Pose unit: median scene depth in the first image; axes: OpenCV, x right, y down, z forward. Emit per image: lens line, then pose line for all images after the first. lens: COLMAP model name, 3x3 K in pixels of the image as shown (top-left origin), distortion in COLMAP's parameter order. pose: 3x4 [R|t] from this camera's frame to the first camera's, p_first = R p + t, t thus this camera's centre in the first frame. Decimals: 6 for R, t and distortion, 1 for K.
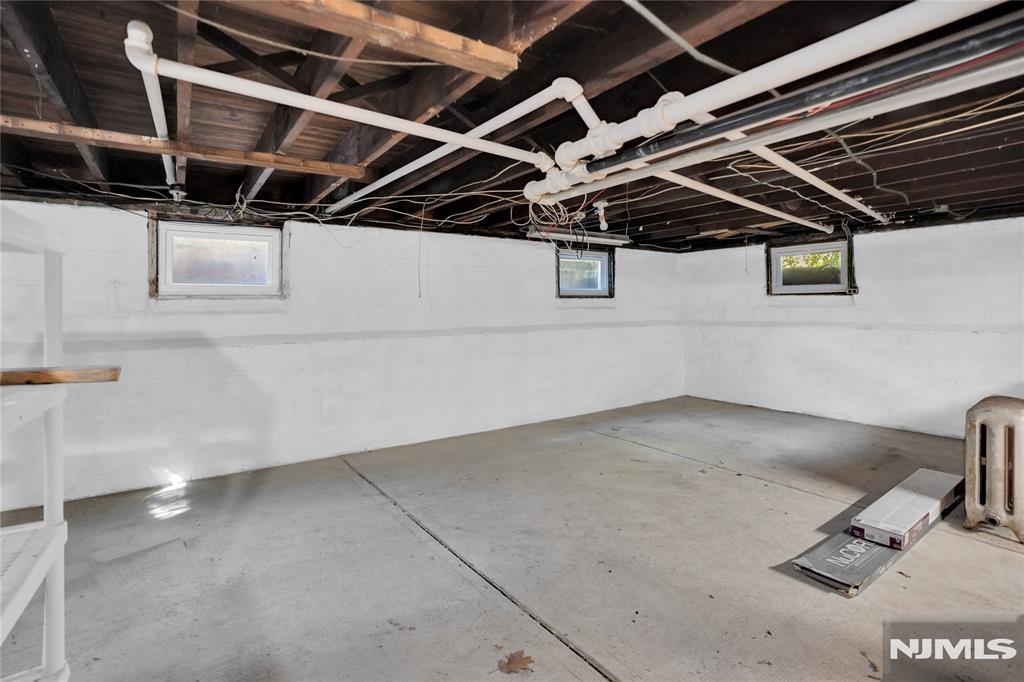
lens RADIAL K [[496.8, 0, 506.2], [0, 496.8, 344.4], [0, 0, 1]] dist [-0.060326, 0.000457]
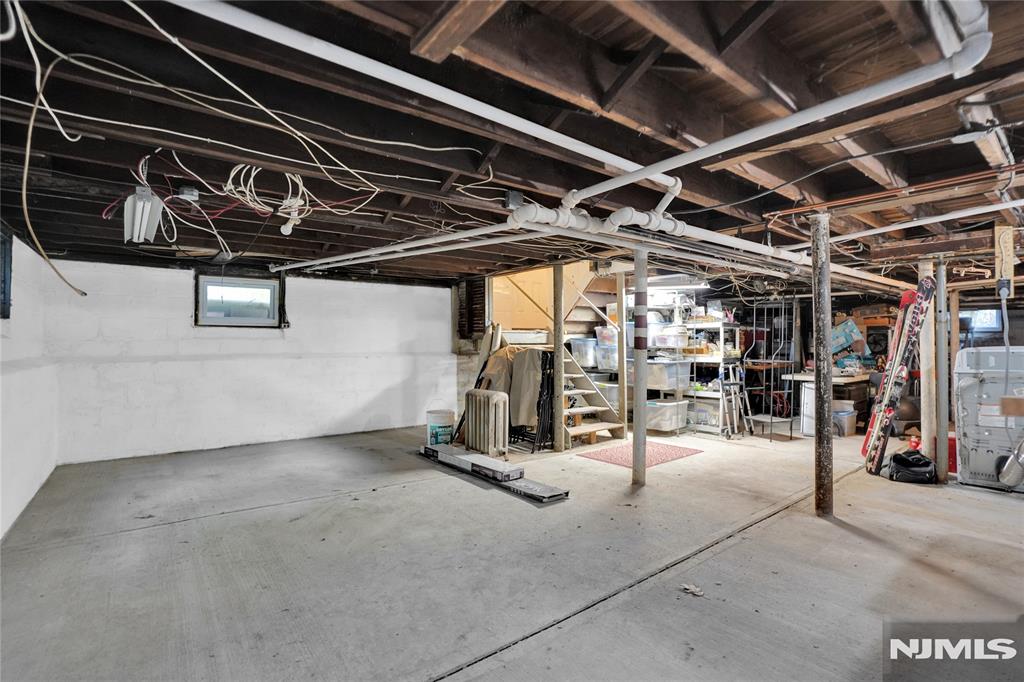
lens RADIAL K [[496.8, 0, 506.2], [0, 496.8, 344.4], [0, 0, 1]] dist [-0.060326, 0.000457]
pose [[-0.067196, 0.011361, 0.997675, -0.695629], [0.077152, 0.997000, -0.006157, -0.027650], [-0.994752, 0.076559, -0.067871, 0.834179]]
